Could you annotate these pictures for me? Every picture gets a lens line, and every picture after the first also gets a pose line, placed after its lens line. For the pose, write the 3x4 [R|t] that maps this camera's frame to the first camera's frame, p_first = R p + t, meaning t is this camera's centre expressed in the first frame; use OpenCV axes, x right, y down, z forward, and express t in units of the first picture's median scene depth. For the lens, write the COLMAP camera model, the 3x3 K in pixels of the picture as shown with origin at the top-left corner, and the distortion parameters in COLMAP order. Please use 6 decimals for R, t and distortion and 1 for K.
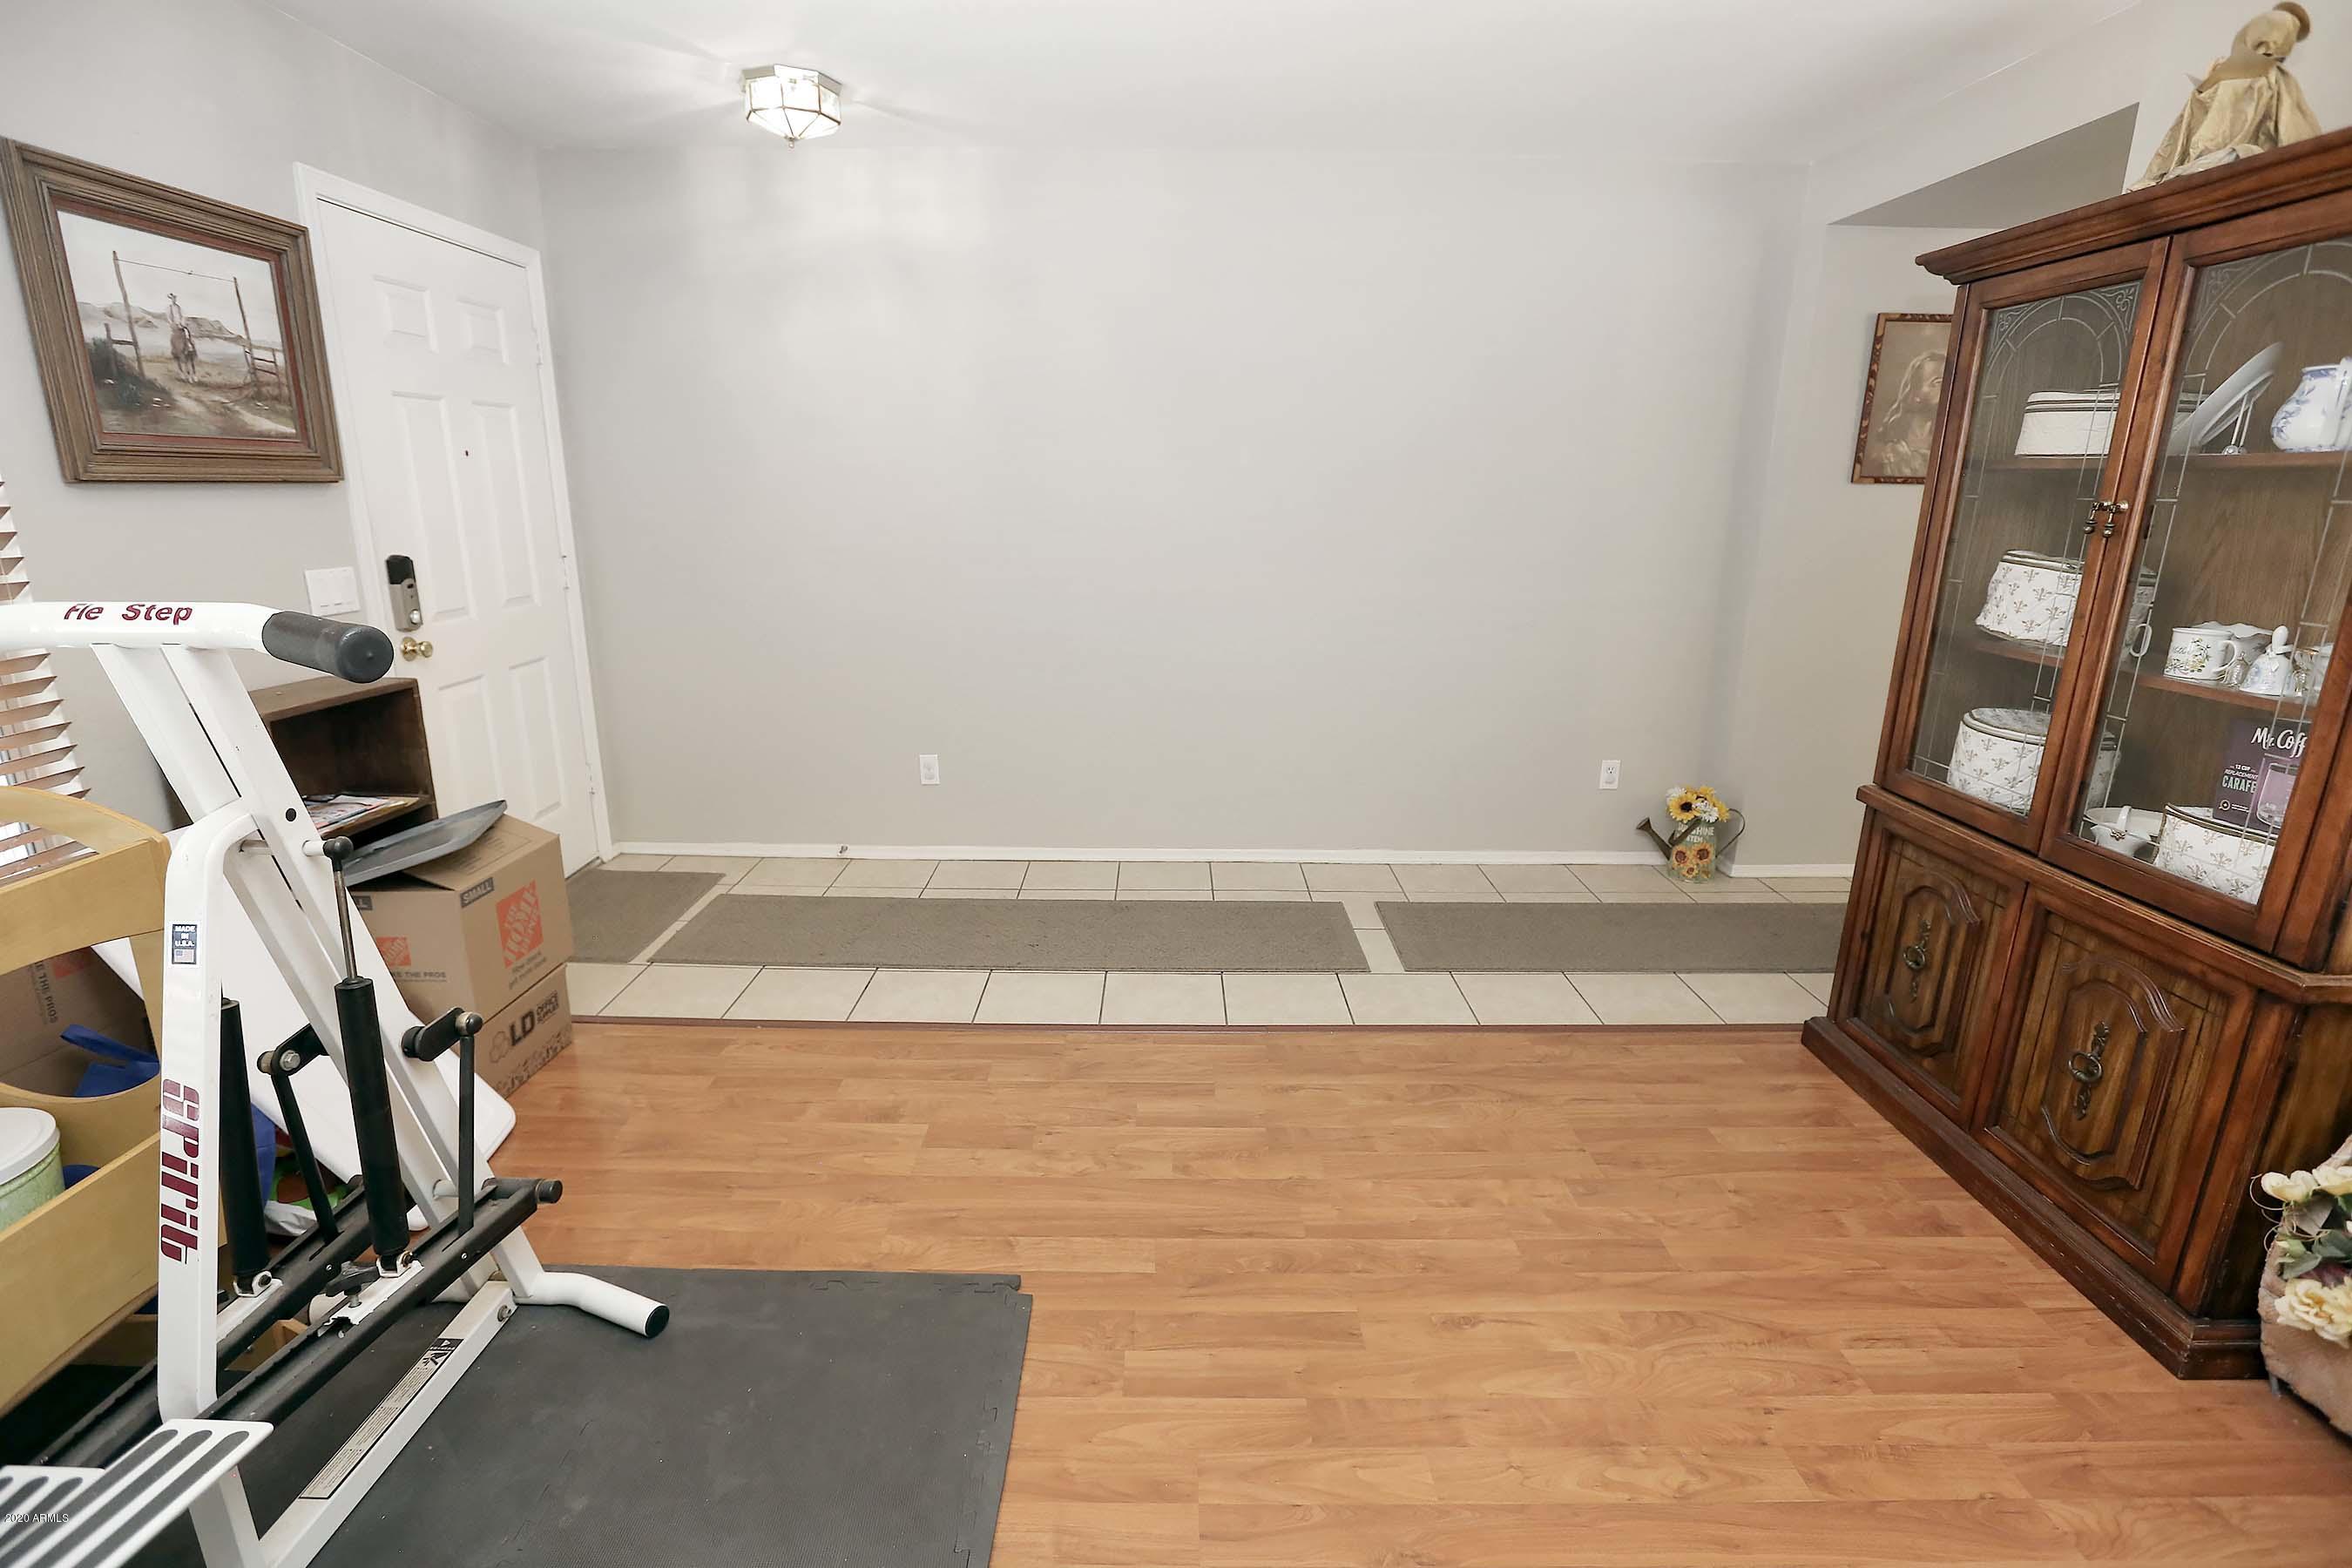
lens RADIAL K [[1096.5, 0, 1174.5], [0, 1096.5, 789.7], [0, 0, 1]] dist [-0.049184, 0.016699]
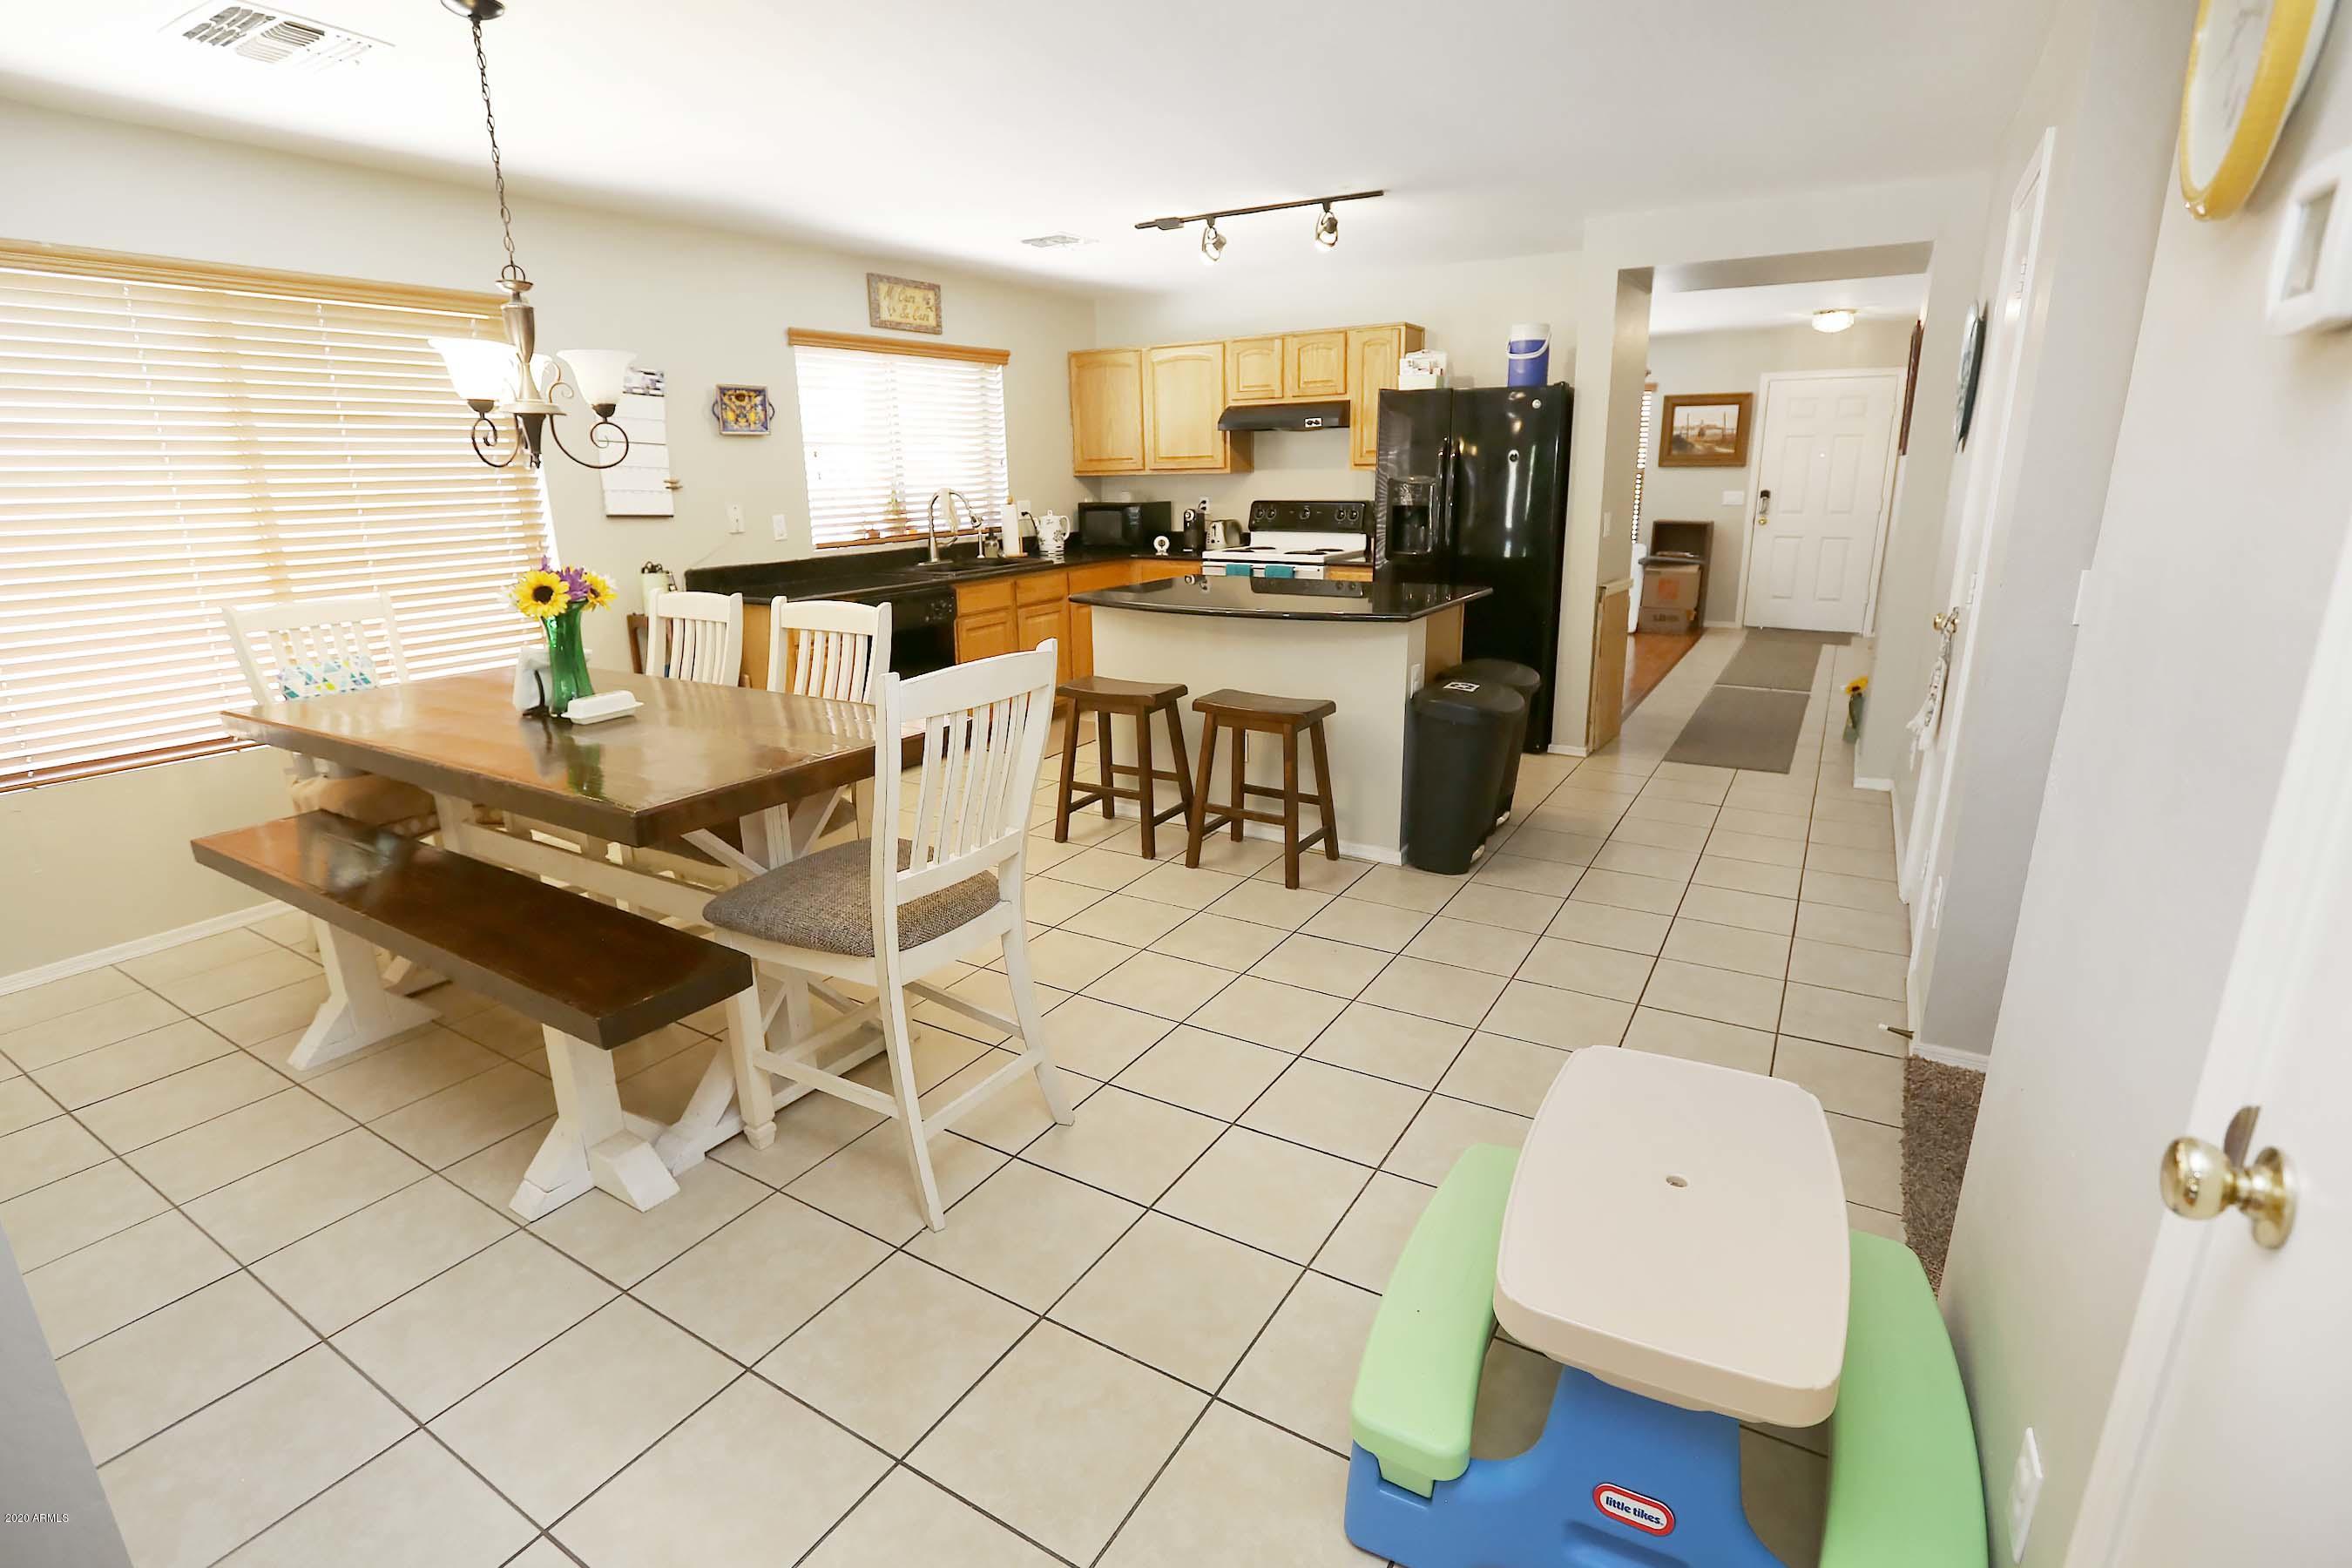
lens RADIAL K [[1096.5, 0, 1182.3], [0, 1096.5, 779.9], [0, 0, 1]] dist [-0.049184, 0.016699]
pose [[-0.515808, 0.231674, -0.824785, 3.555881], [-0.213369, 0.897663, 0.385582, -0.375266], [0.829708, 0.374870, -0.413590, 1.472188]]
